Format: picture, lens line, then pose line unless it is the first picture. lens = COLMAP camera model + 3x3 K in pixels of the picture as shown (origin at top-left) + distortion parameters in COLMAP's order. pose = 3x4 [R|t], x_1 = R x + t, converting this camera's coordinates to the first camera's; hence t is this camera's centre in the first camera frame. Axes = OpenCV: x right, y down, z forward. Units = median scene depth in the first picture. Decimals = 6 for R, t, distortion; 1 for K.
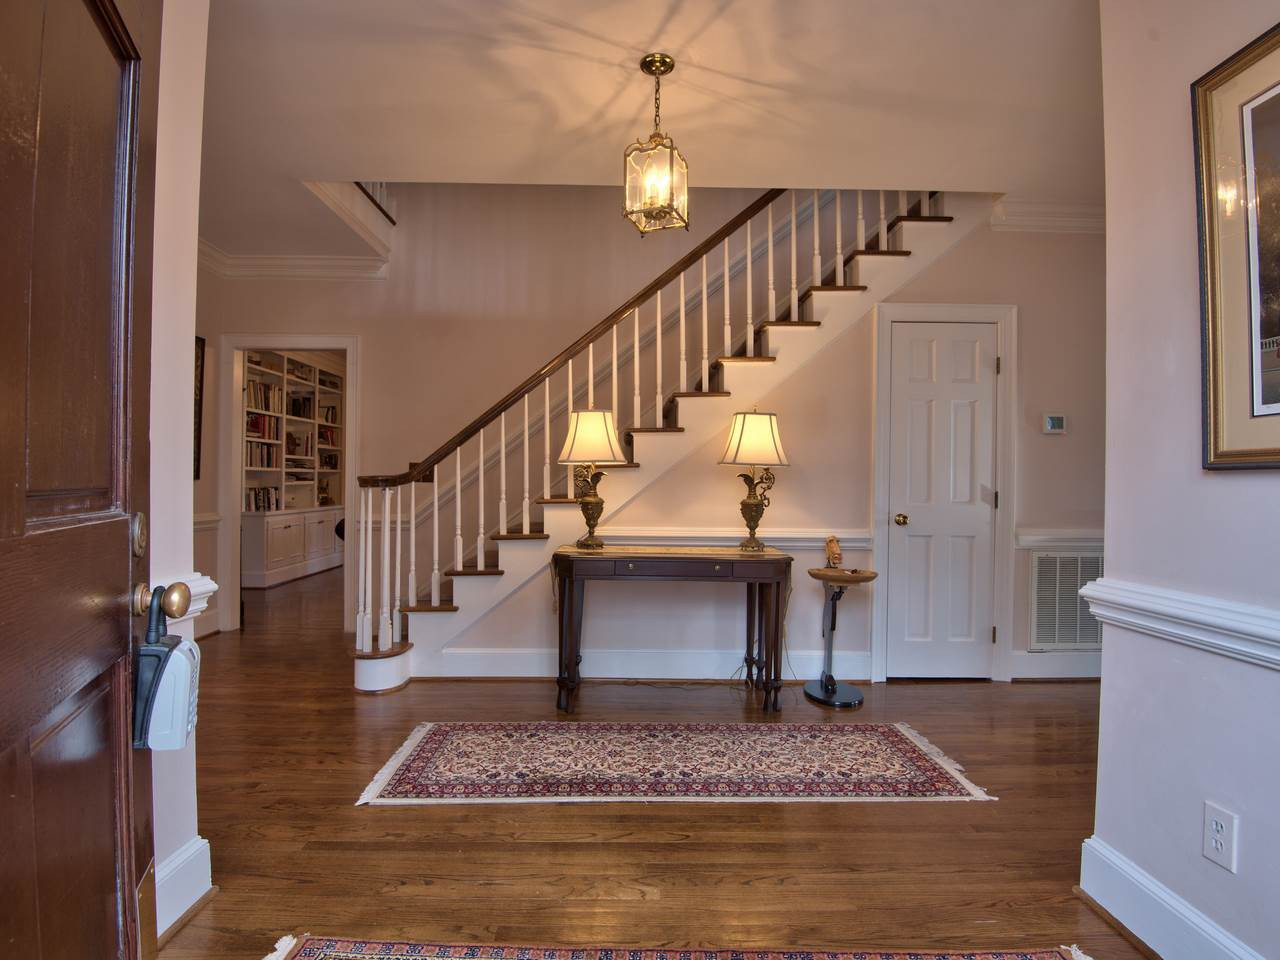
lens RADIAL K [[671.6, 0, 640.0], [0, 671.6, 480.0], [0, 0, 1]] dist [-0.000110, -0.049764]
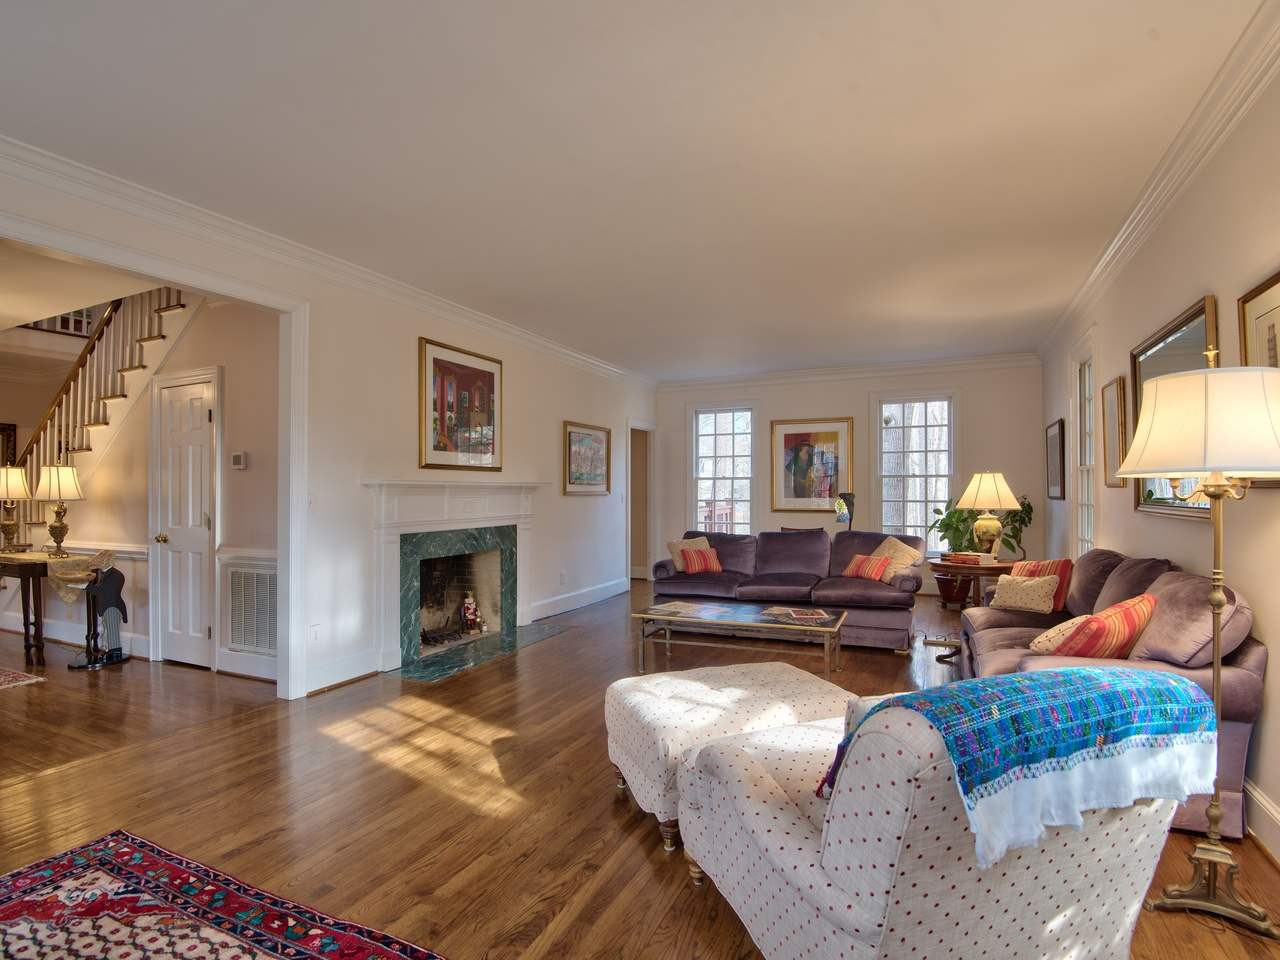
lens RADIAL K [[671.6, 0, 640.0], [0, 671.6, 480.0], [0, 0, 1]] dist [-0.000110, -0.049764]
pose [[0.906517, -0.026243, -0.421353, 1.782896], [0.019726, 0.999609, -0.019819, -0.011830], [0.421708, 0.009655, 0.906680, 0.218556]]
